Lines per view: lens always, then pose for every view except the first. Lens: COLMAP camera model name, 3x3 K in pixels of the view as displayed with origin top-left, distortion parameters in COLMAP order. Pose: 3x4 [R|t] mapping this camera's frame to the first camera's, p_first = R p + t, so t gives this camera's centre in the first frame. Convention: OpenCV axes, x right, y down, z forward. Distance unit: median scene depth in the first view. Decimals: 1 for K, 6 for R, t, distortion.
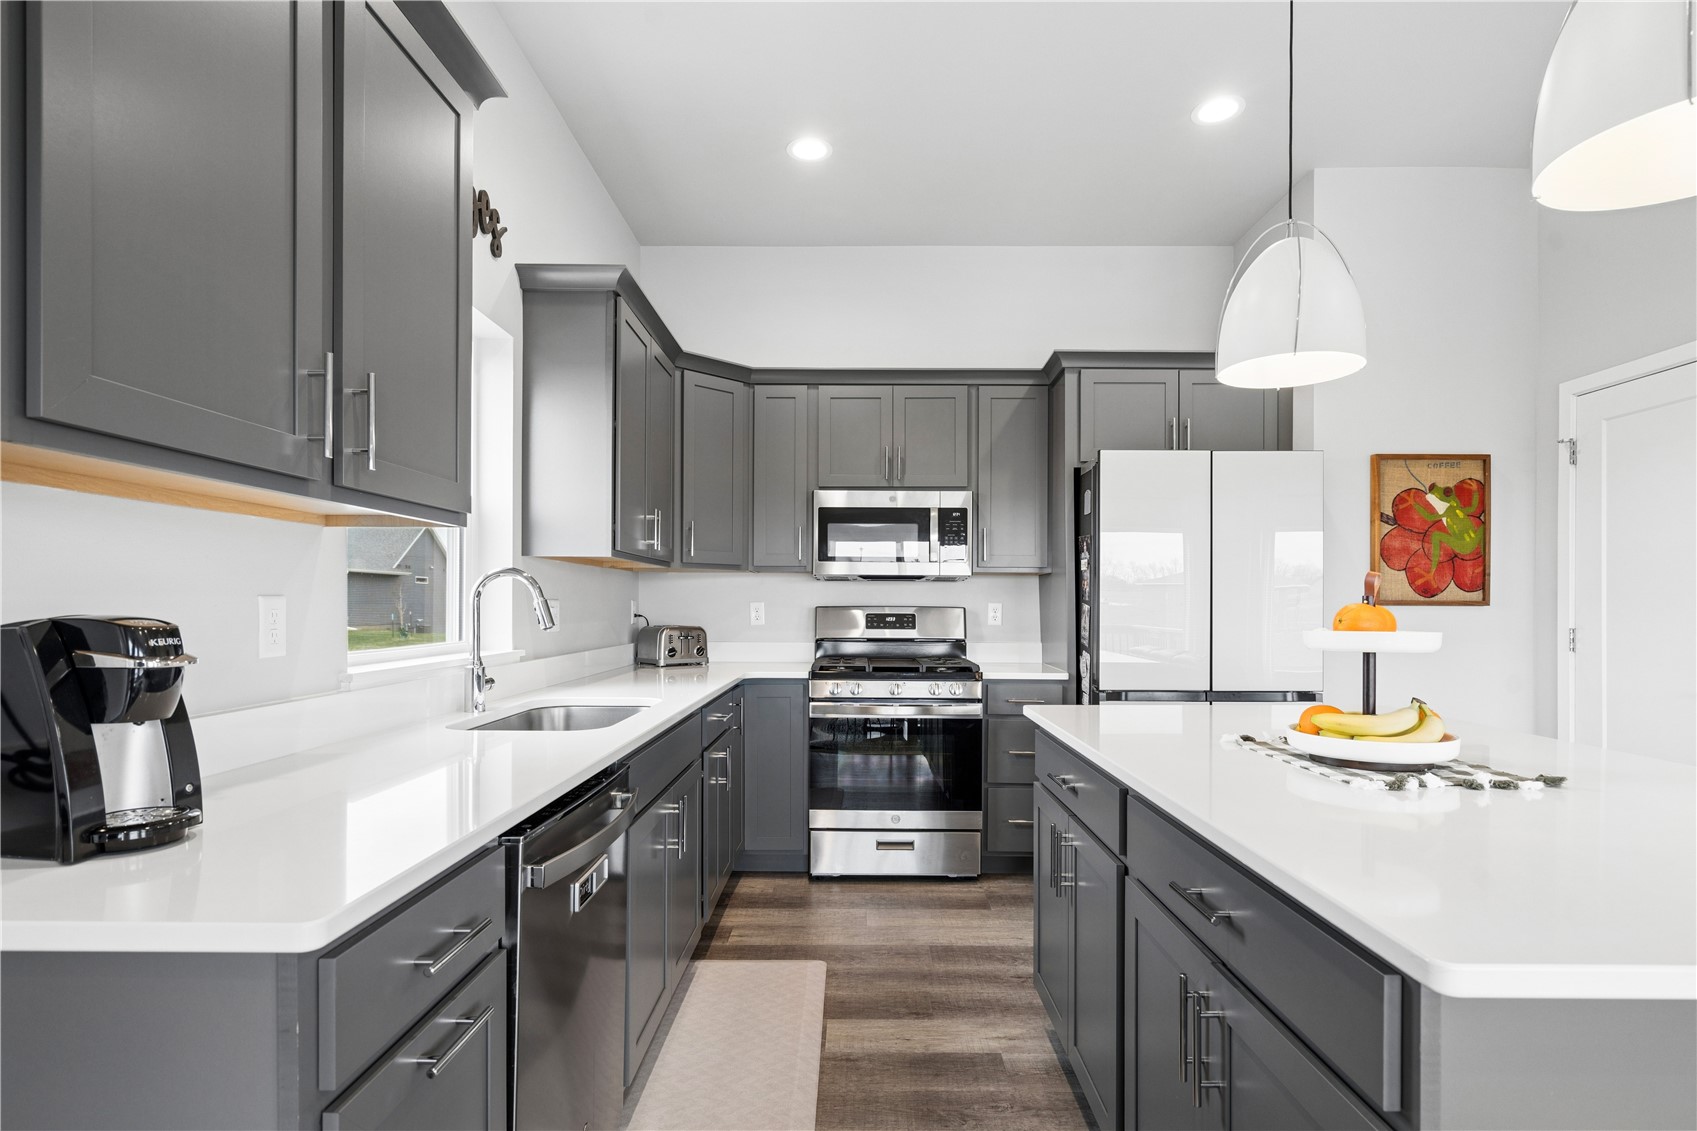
lens RADIAL K [[850.5, 0, 853.1], [0, 850.5, 603.3], [0, 0, 1]] dist [-0.015056, -0.000359]
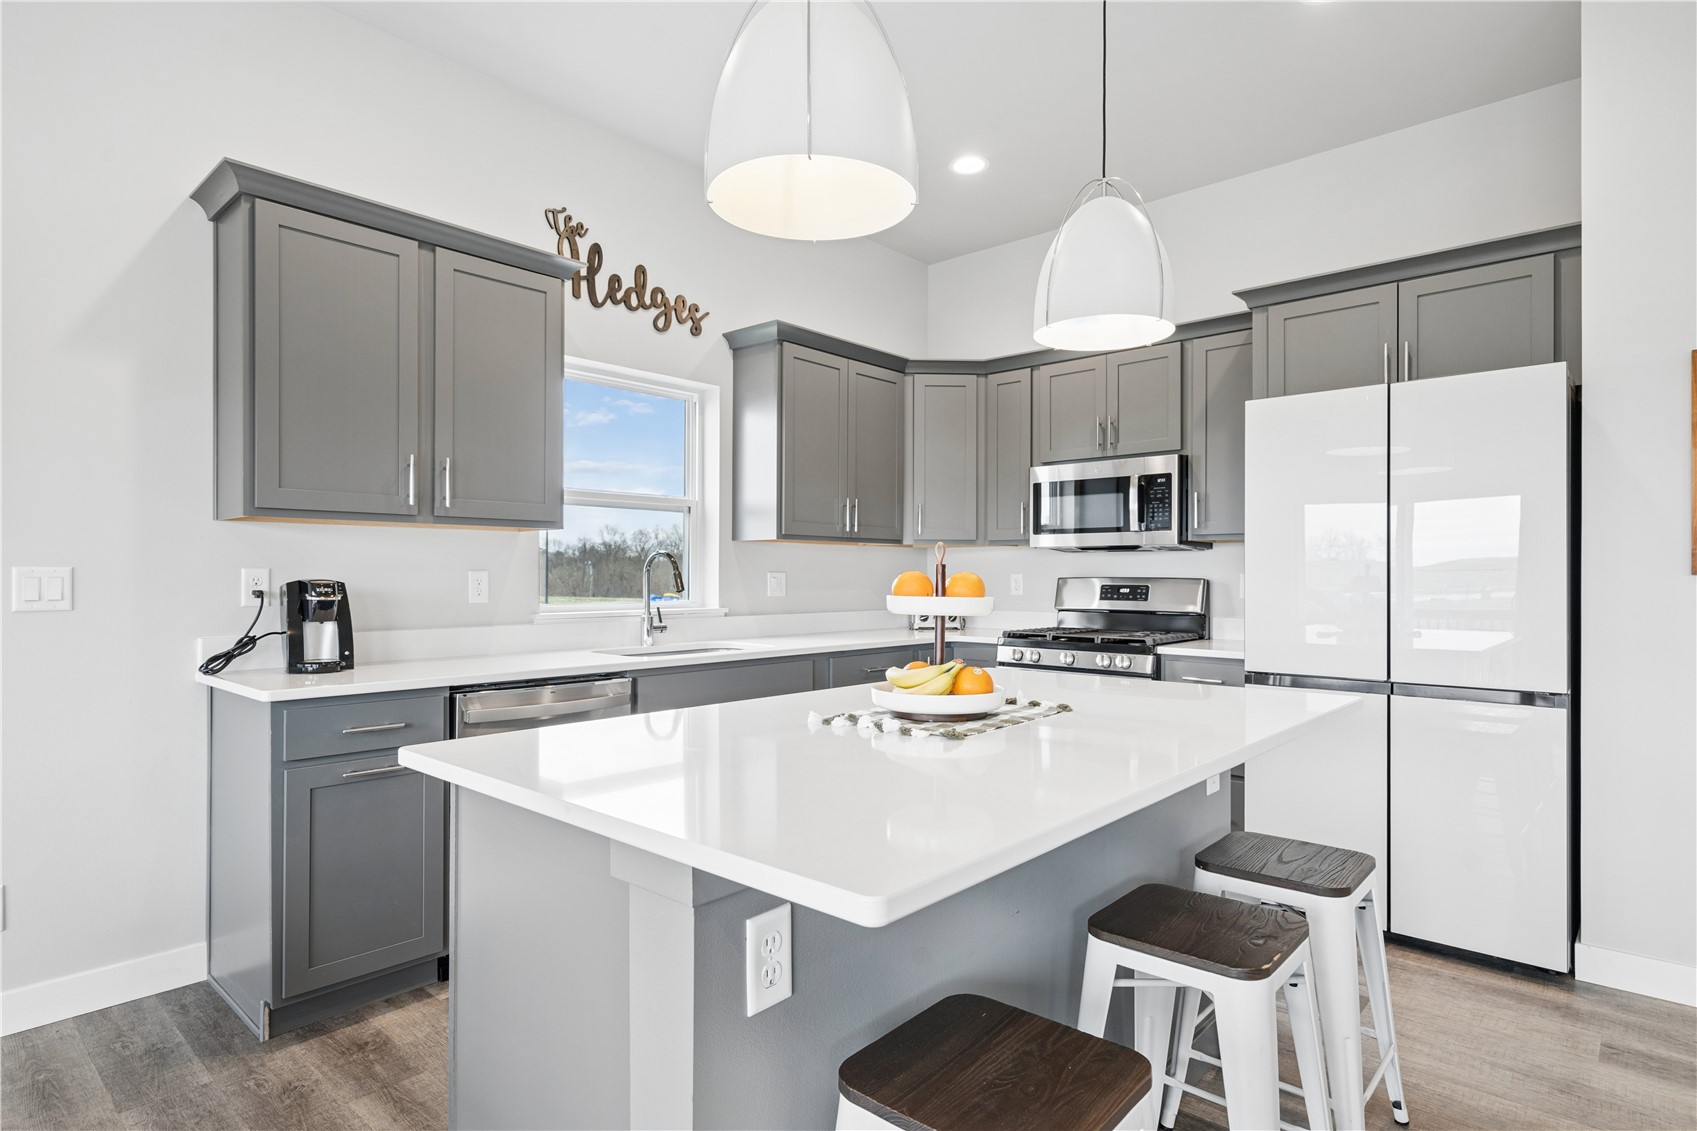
lens RADIAL K [[896.9, 0, 843.4], [0, 896.9, 564.9], [0, 0, 1]] dist [0.001337, -0.000555]
pose [[0.744743, -0.010308, -0.667272, 0.529513], [0.001384, 0.999902, -0.013902, 0.003338], [0.667350, 0.009430, 0.744684, 0.017878]]
